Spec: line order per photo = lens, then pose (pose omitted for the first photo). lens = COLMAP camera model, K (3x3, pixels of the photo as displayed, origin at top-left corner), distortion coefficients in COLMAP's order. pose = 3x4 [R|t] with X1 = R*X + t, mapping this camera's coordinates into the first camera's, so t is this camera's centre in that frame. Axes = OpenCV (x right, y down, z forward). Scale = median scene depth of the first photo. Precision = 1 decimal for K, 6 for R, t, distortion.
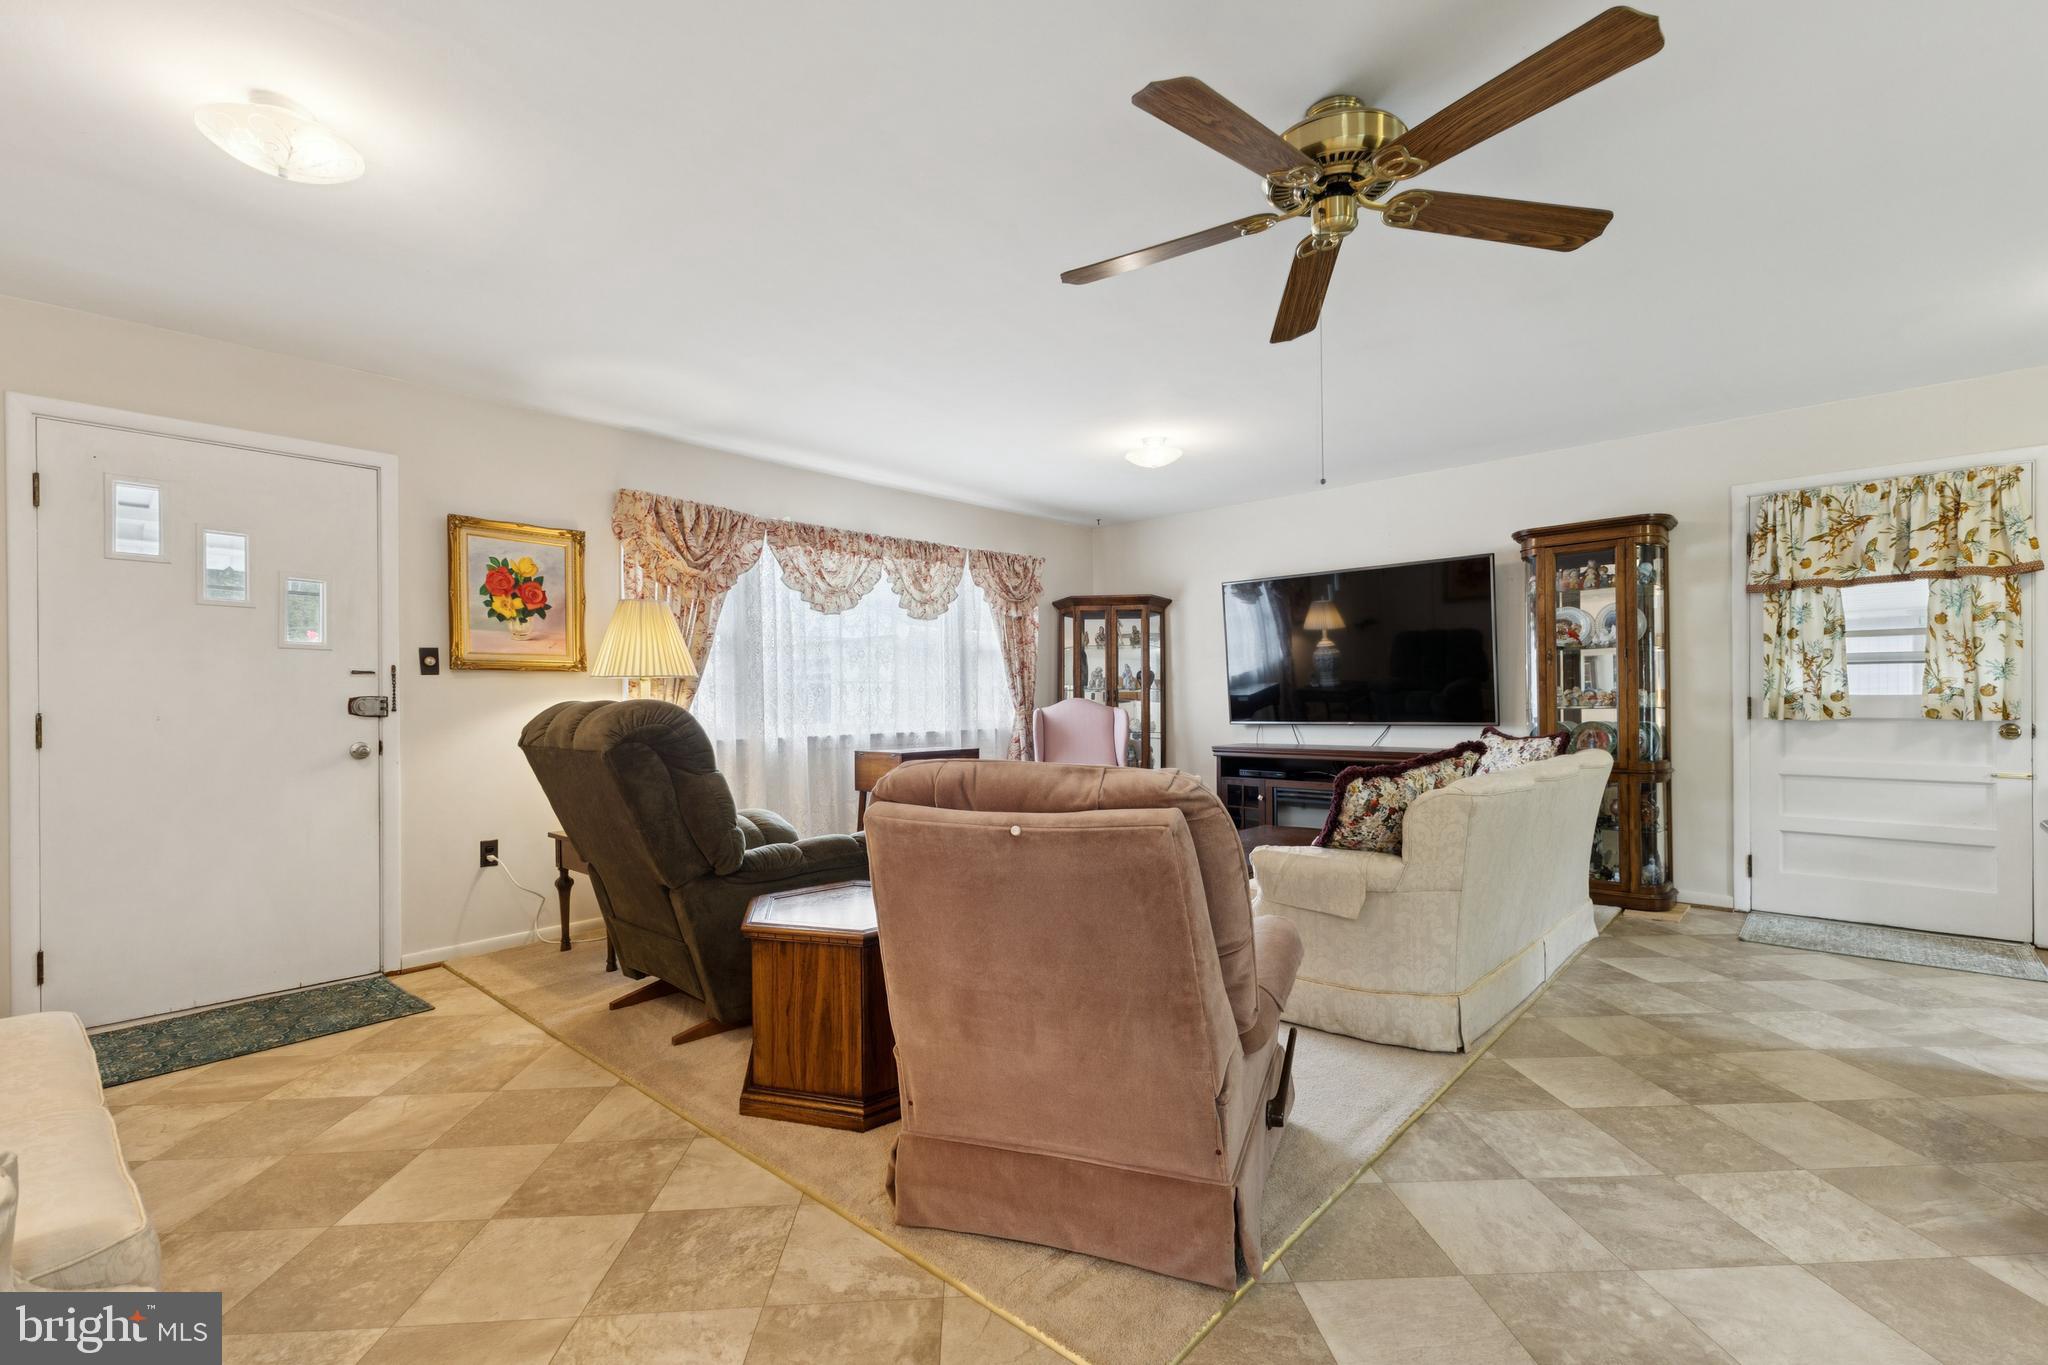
lens RADIAL K [[899.2, 0, 1041.4], [0, 899.2, 703.7], [0, 0, 1]] dist [0.020311, -0.006364]
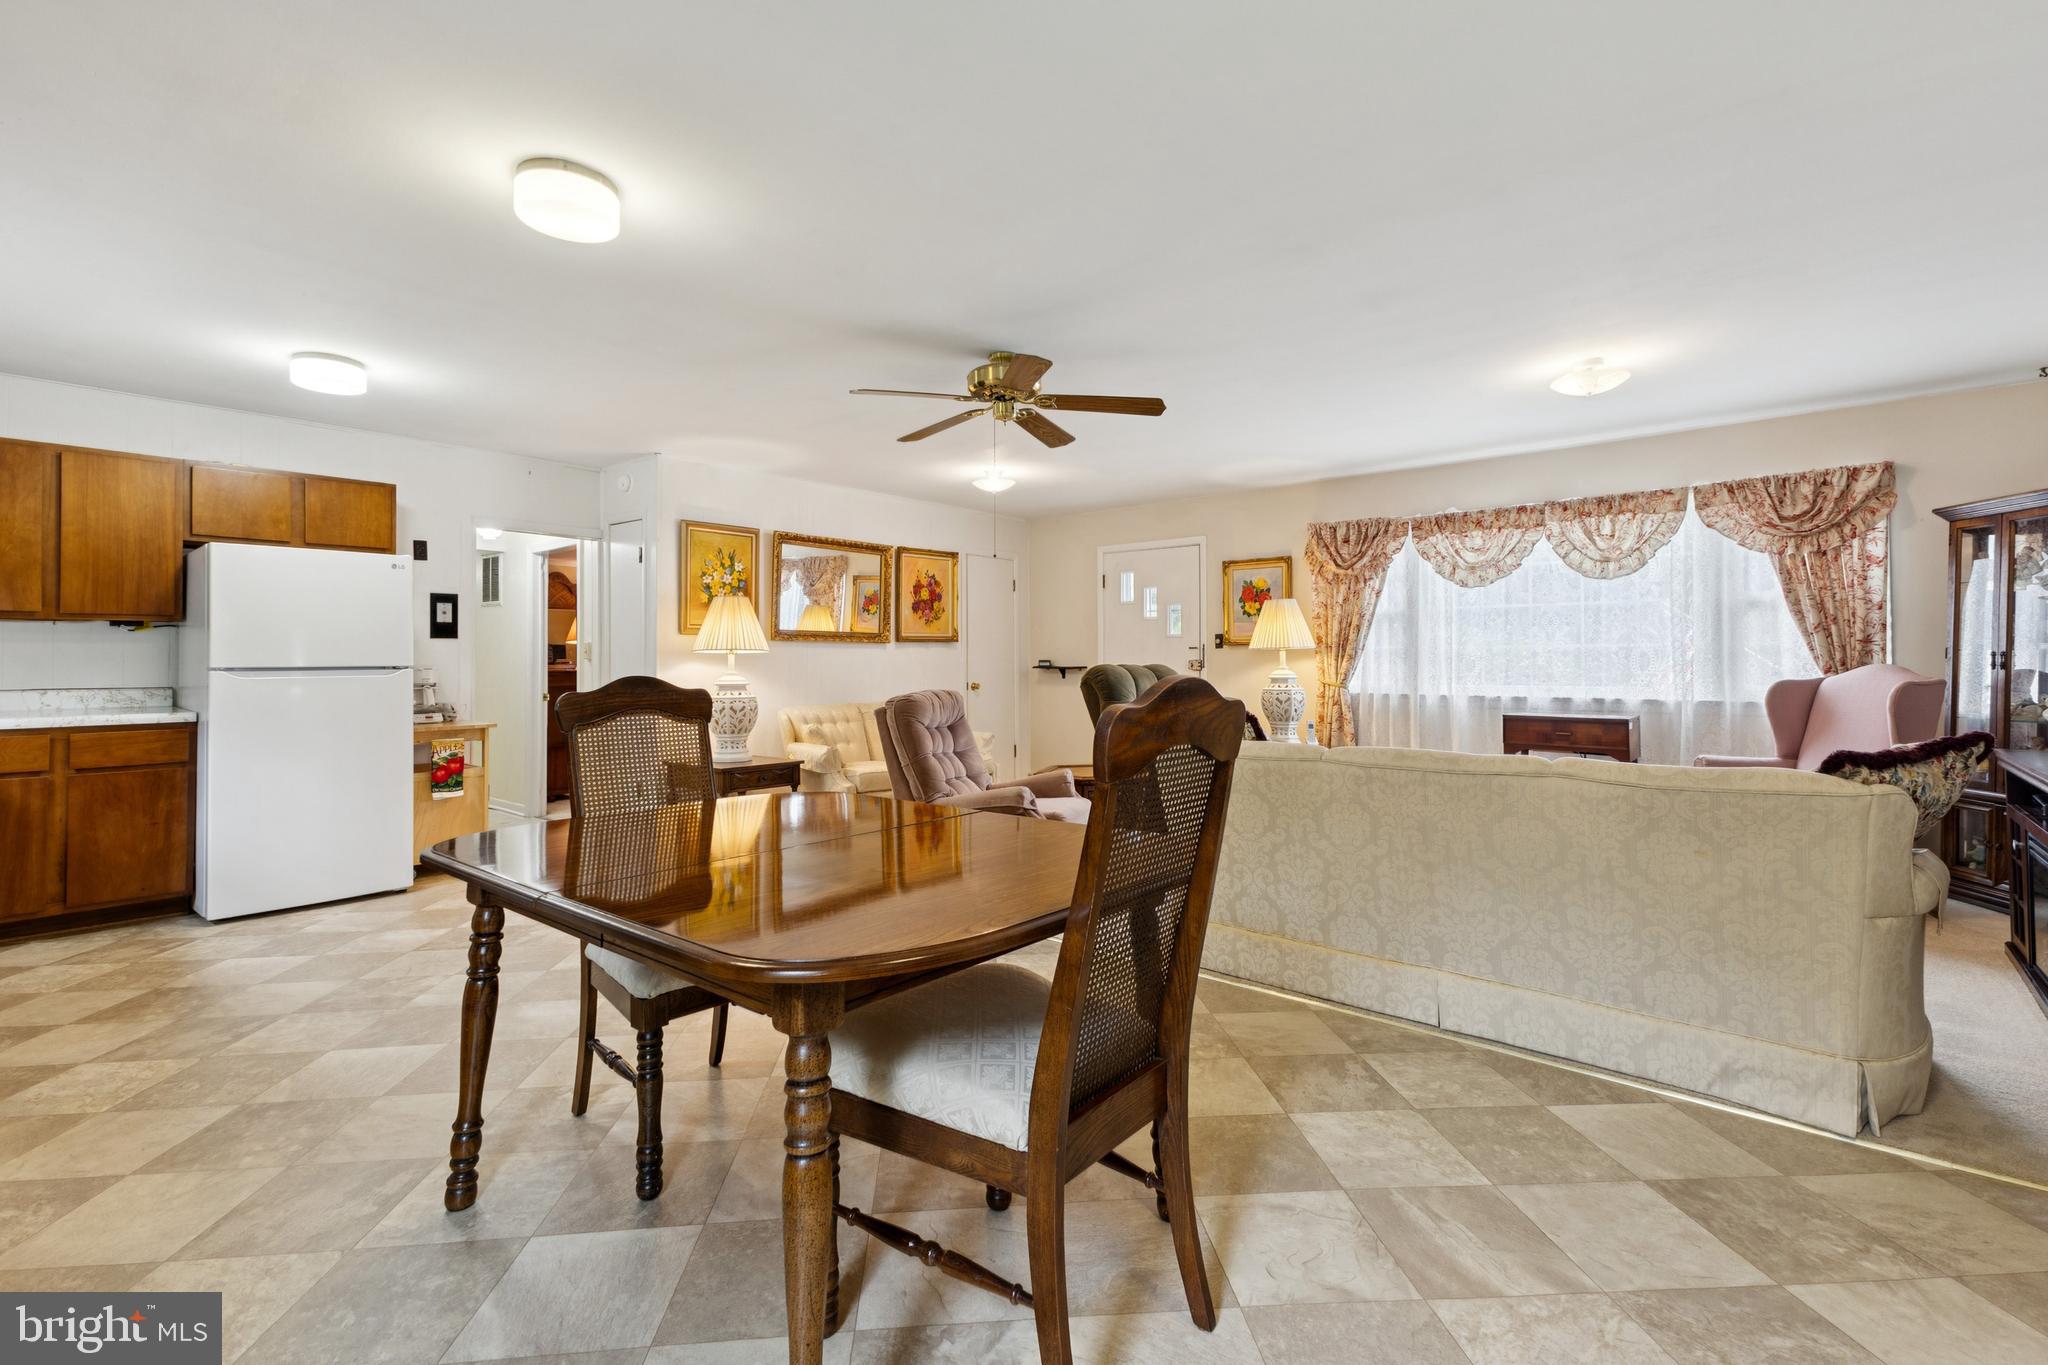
lens RADIAL K [[899.2, 0, 1027.9], [0, 899.2, 644.8], [0, 0, 1]] dist [0.020311, -0.006364]
pose [[0.029236, -0.008343, -0.999538, 1.136717], [-0.003282, 0.999959, -0.008443, -0.020068], [0.999567, 0.003527, 0.029208, 0.523971]]
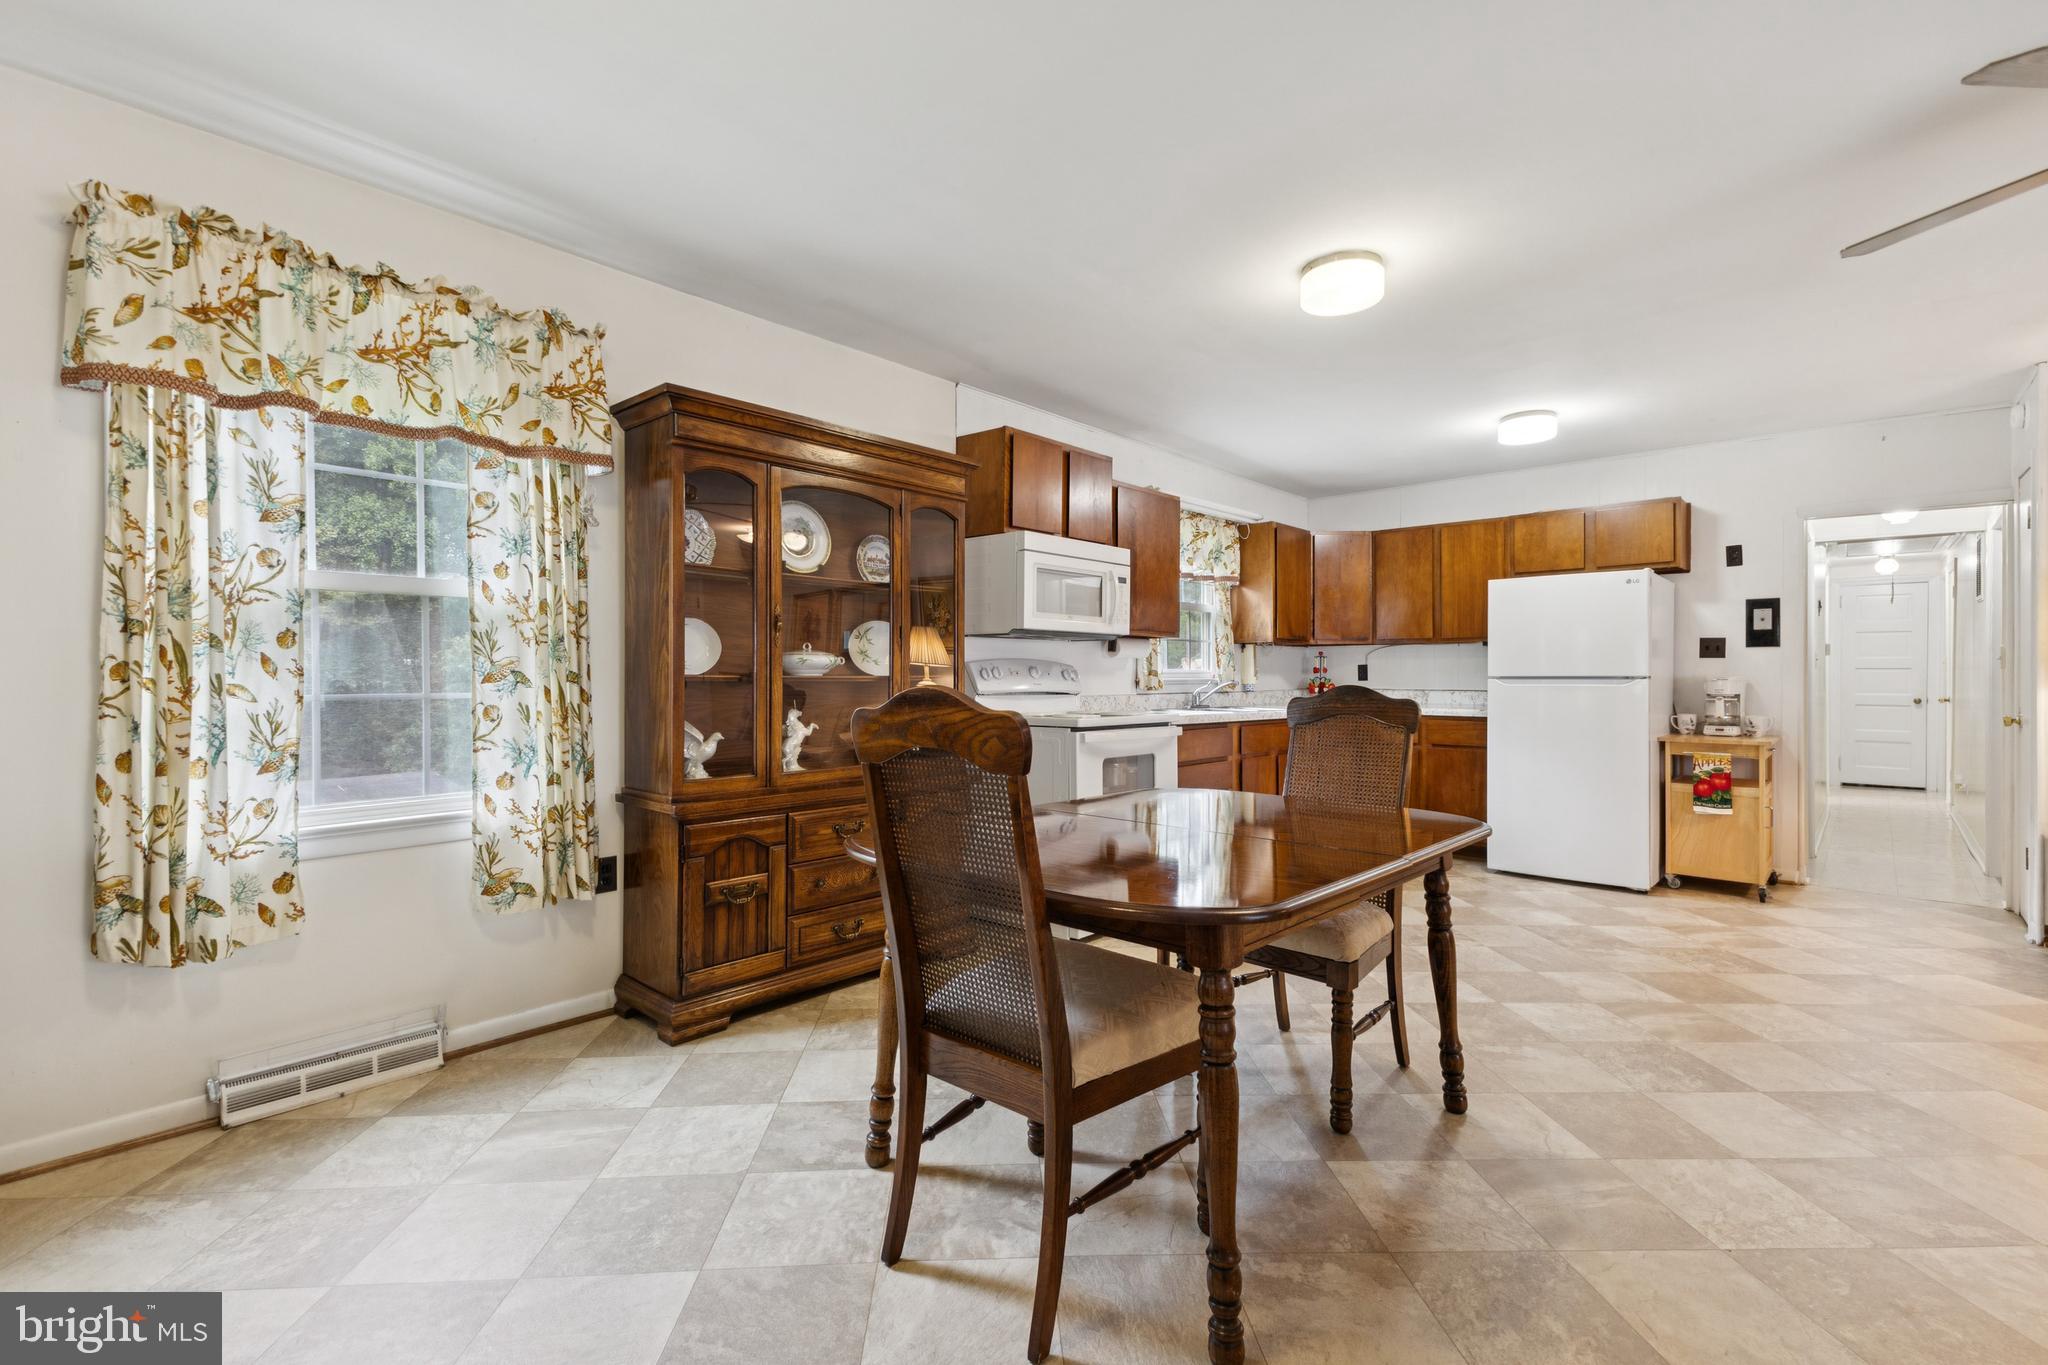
lens RADIAL K [[899.2, 0, 1022.6], [0, 899.2, 676.4], [0, 0, 1]] dist [0.020311, -0.006364]
pose [[-0.999925, 0.007085, 0.009980, 0.771116], [0.007205, 0.999901, 0.012050, -0.020260], [-0.009894, 0.012121, -0.999878, 0.960347]]
